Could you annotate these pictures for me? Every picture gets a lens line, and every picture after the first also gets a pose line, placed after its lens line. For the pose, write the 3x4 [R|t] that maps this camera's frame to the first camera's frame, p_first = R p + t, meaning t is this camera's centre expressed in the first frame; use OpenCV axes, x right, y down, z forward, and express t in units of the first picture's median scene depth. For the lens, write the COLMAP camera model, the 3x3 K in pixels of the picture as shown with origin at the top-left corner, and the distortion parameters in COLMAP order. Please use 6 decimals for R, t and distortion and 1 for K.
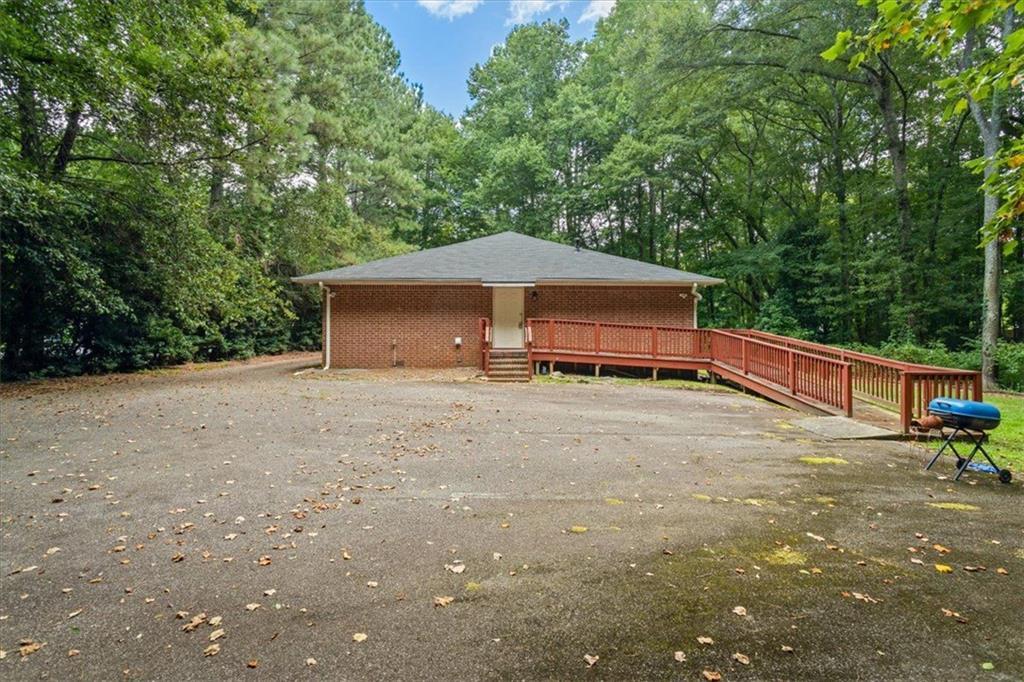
lens RADIAL K [[482.5, 0, 512.0], [0, 482.5, 341.0], [0, 0, 1]] dist [-0.000319, 0.000021]
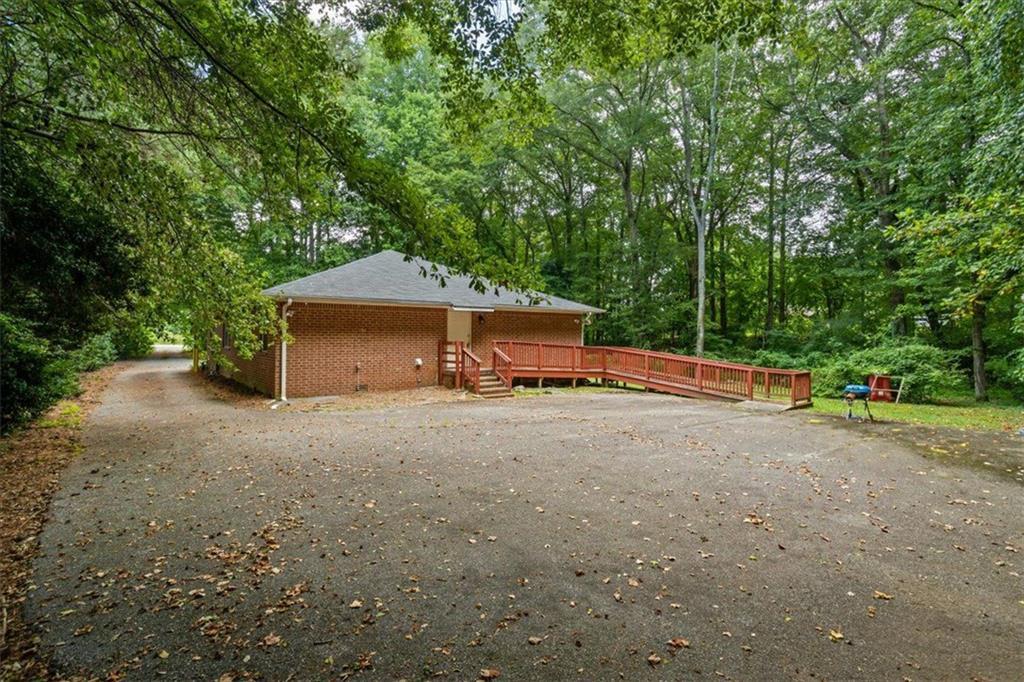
lens RADIAL K [[482.5, 0, 512.0], [0, 482.5, 341.0], [0, 0, 1]] dist [-0.000319, 0.000021]
pose [[0.804738, -0.007572, 0.593581, -0.572361], [0.016148, 0.999828, -0.009138, -0.032264], [-0.593410, 0.016939, 0.804722, 0.060371]]
